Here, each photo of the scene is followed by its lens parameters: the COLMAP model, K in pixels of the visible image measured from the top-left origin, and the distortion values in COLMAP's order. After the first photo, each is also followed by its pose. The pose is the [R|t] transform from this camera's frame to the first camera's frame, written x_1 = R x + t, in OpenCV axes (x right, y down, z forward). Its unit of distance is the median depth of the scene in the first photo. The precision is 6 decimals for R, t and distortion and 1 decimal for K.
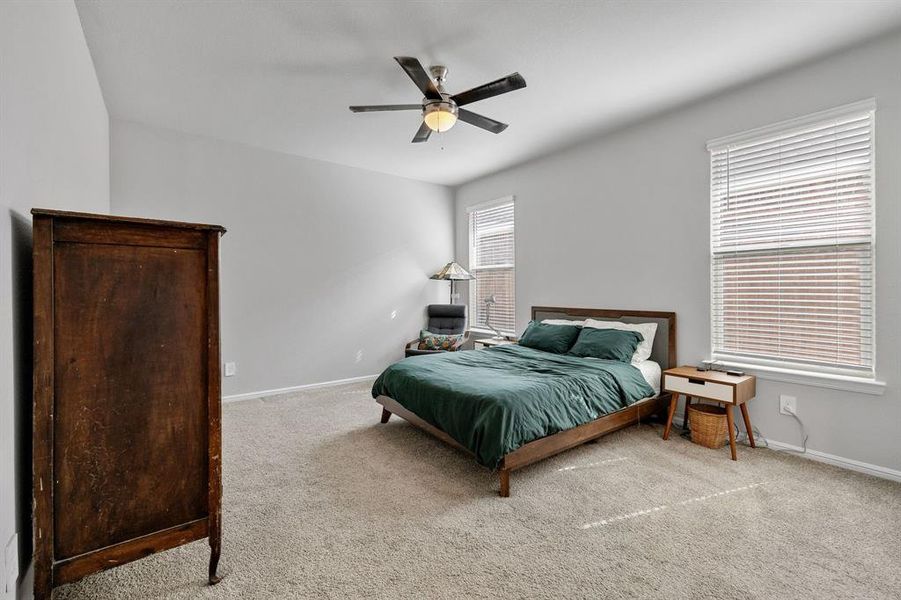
lens RADIAL K [[383.4, 0, 449.7], [0, 383.4, 292.4], [0, 0, 1]] dist [0.001857, 0.000038]
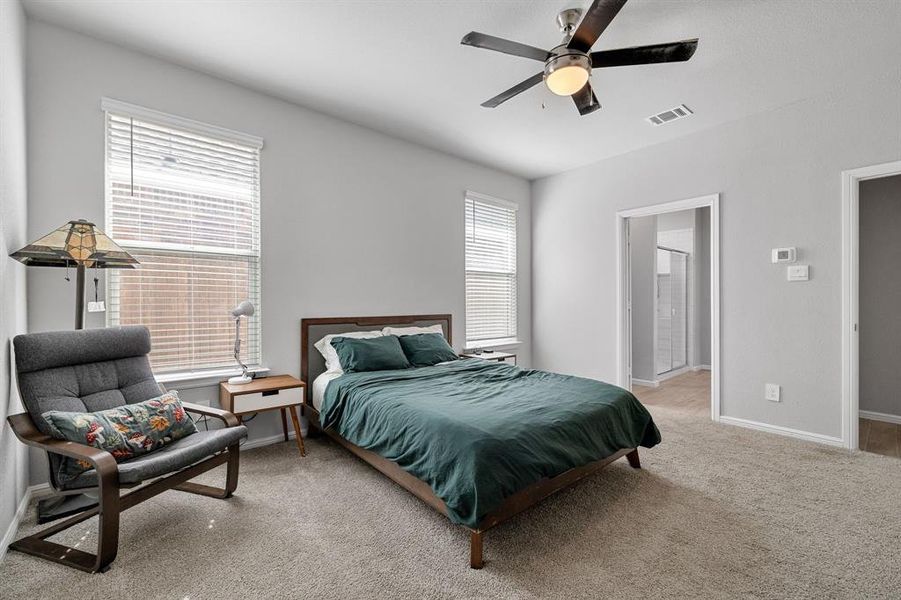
lens RADIAL K [[383.4, 0, 449.7], [0, 383.4, 292.4], [0, 0, 1]] dist [0.001857, 0.000038]
pose [[-0.053443, 0.007754, 0.998541, -0.483509], [-0.004422, 0.999958, -0.008002, -0.006050], [-0.998561, -0.004843, -0.053407, 0.771110]]
